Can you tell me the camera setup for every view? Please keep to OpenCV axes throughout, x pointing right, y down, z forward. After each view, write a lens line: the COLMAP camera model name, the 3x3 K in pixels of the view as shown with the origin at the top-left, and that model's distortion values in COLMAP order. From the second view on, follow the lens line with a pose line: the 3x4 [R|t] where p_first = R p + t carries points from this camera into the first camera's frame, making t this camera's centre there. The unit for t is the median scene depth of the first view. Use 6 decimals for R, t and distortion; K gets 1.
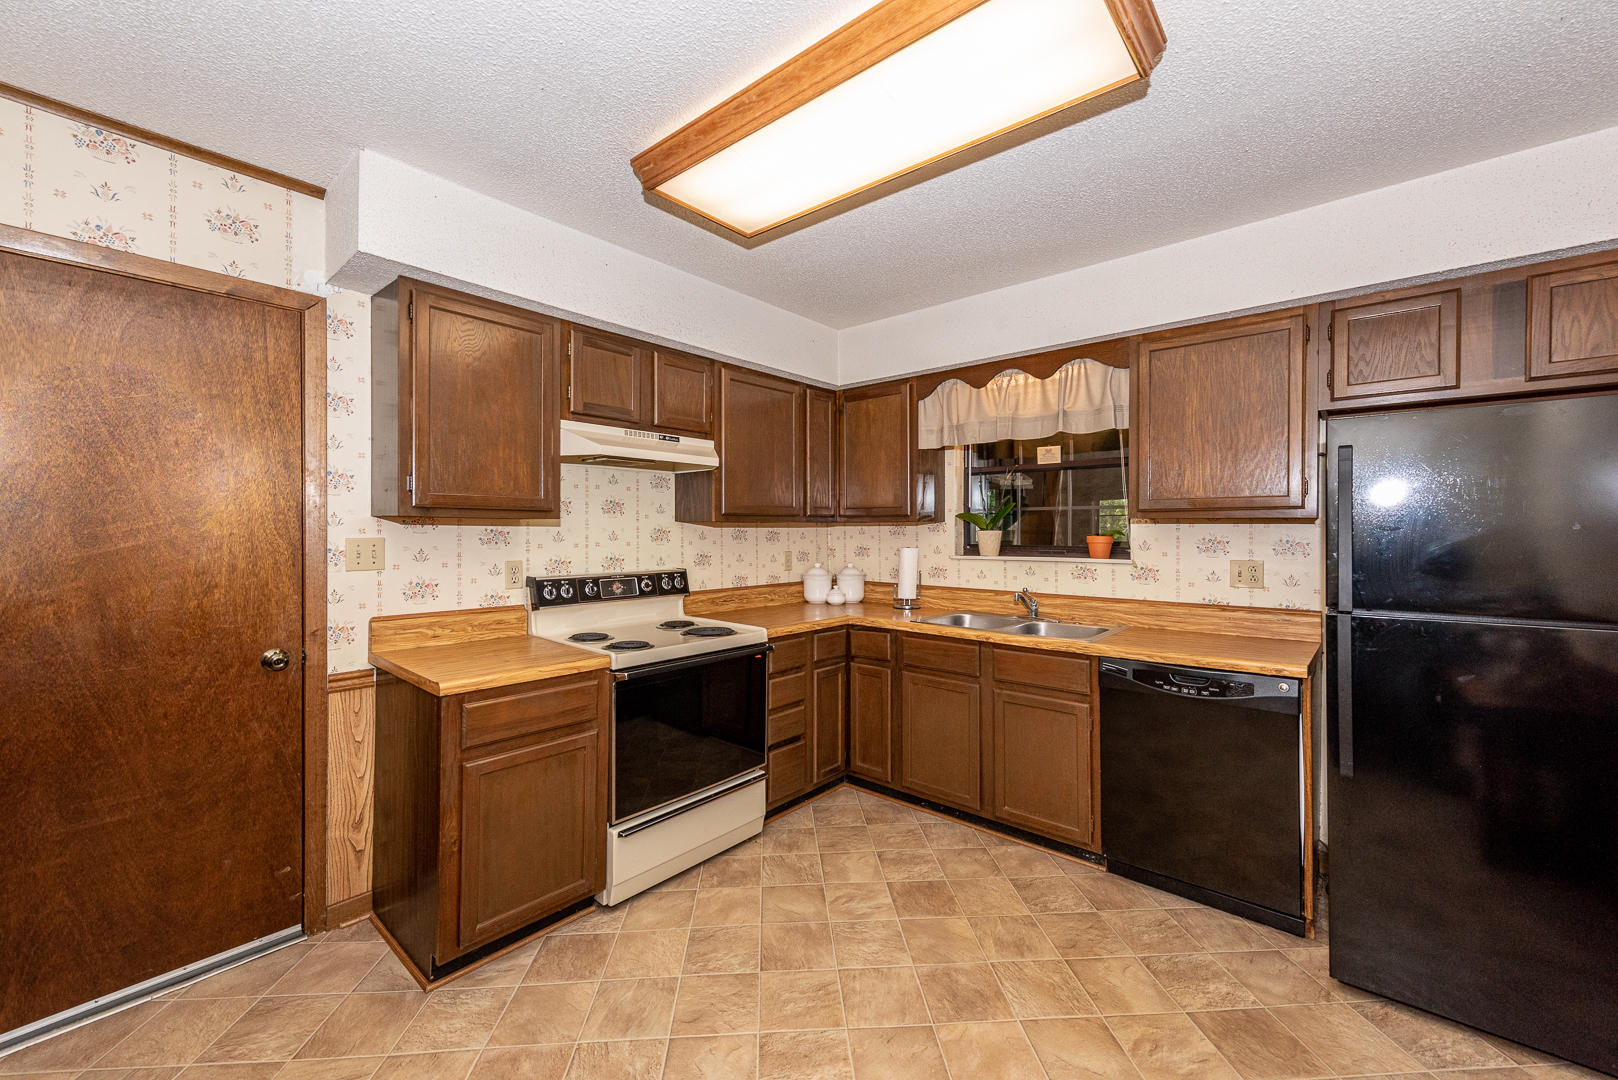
lens RADIAL K [[640.4, 0, 801.6], [0, 640.4, 528.3], [0, 0, 1]] dist [0.001177, -0.000407]
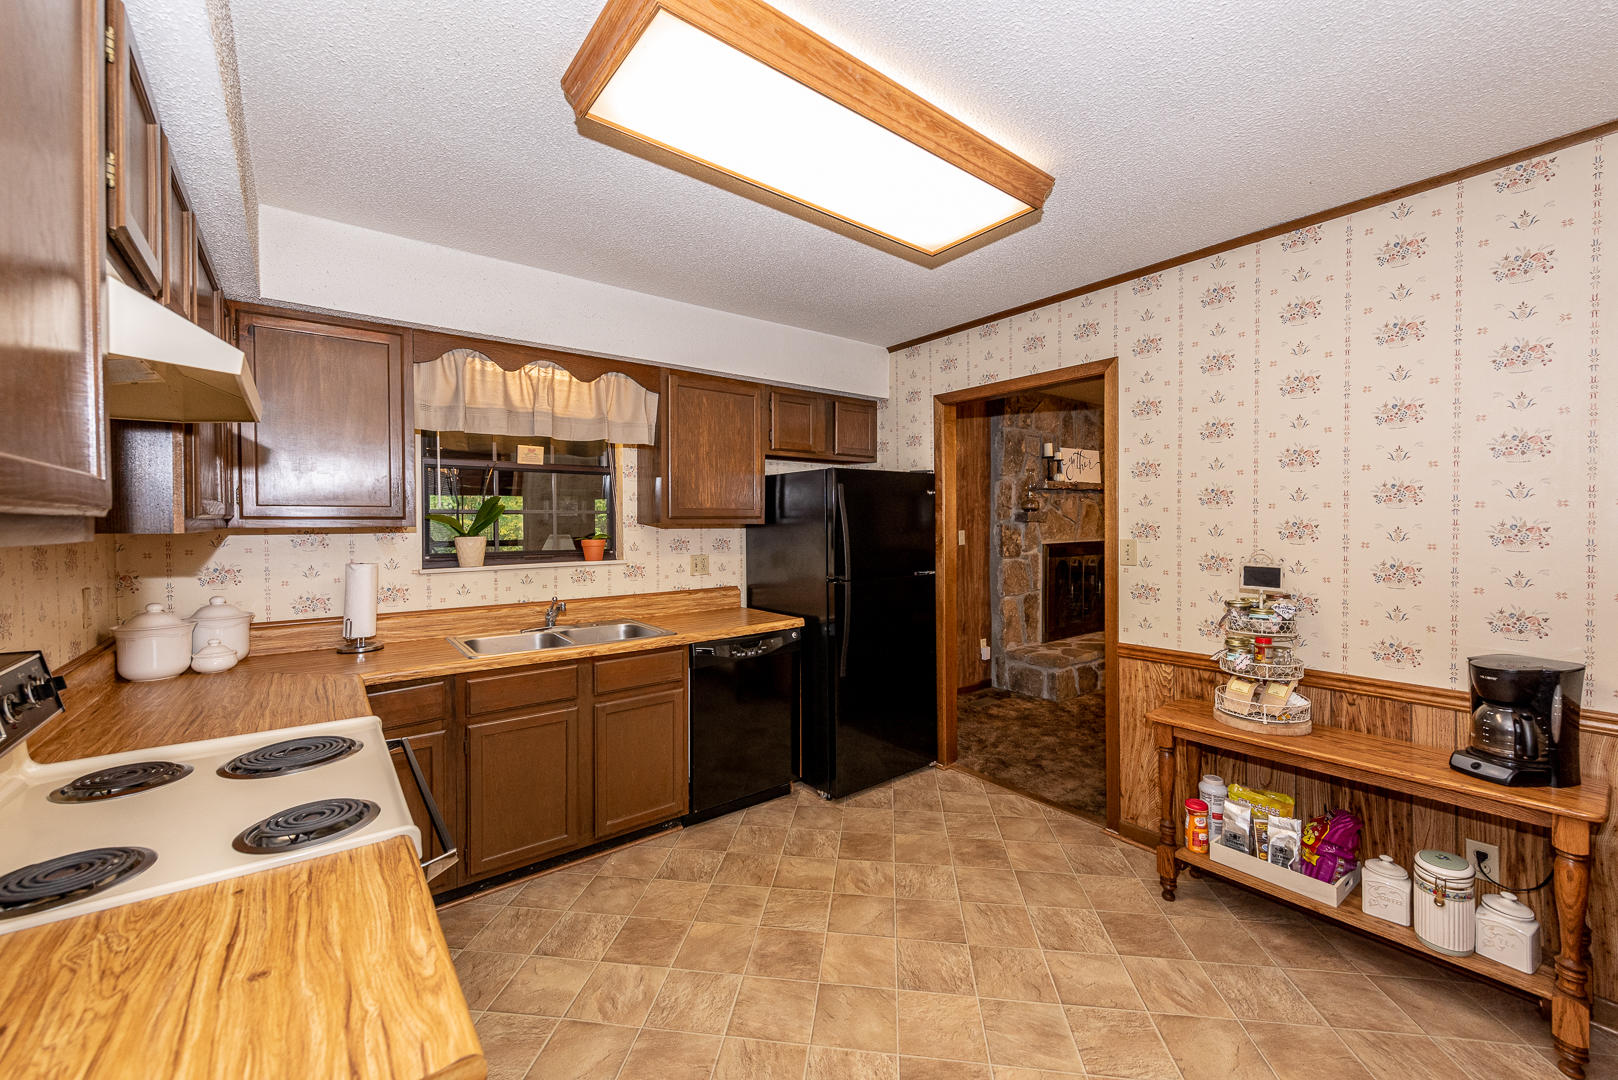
lens RADIAL K [[640.4, 0, 801.6], [0, 640.4, 528.3], [0, 0, 1]] dist [0.001177, -0.000407]
pose [[0.187803, -0.012222, 0.982131, -0.558138], [0.003202, 0.999925, 0.011831, -0.019747], [-0.982202, 0.000923, 0.187828, 0.514209]]
